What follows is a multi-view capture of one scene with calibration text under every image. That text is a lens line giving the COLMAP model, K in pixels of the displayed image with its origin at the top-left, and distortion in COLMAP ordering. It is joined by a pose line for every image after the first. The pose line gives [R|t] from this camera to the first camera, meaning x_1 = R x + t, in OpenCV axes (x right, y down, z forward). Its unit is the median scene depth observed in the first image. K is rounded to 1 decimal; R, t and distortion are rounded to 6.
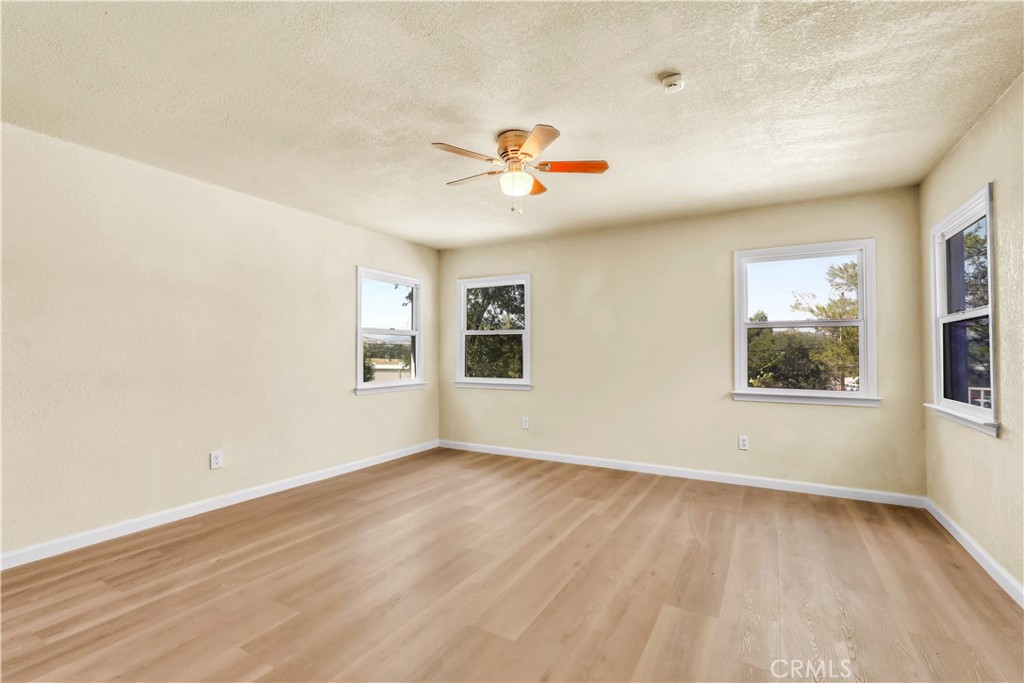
lens RADIAL K [[467.7, 0, 510.9], [0, 467.7, 343.1], [0, 0, 1]] dist [0.002361, 0.000276]
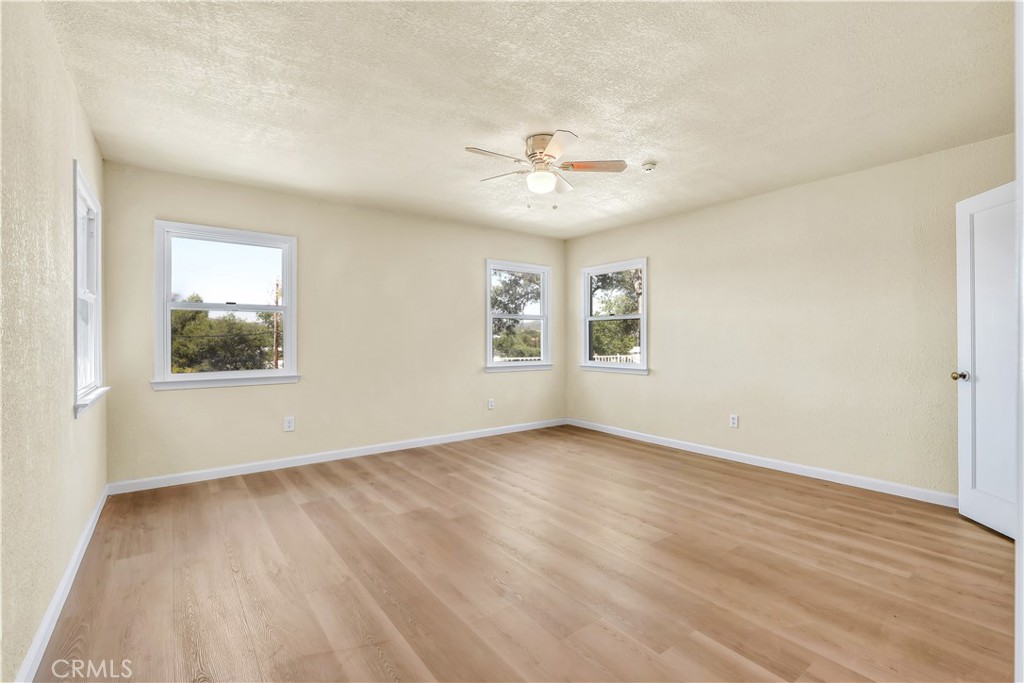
lens RADIAL K [[467.7, 0, 516.0], [0, 467.7, 341.1], [0, 0, 1]] dist [0.002361, 0.000276]
pose [[0.383201, -0.005296, 0.923650, -0.612011], [-0.018152, 0.999747, 0.013263, 0.012850], [-0.923487, -0.021849, 0.383008, 0.370785]]
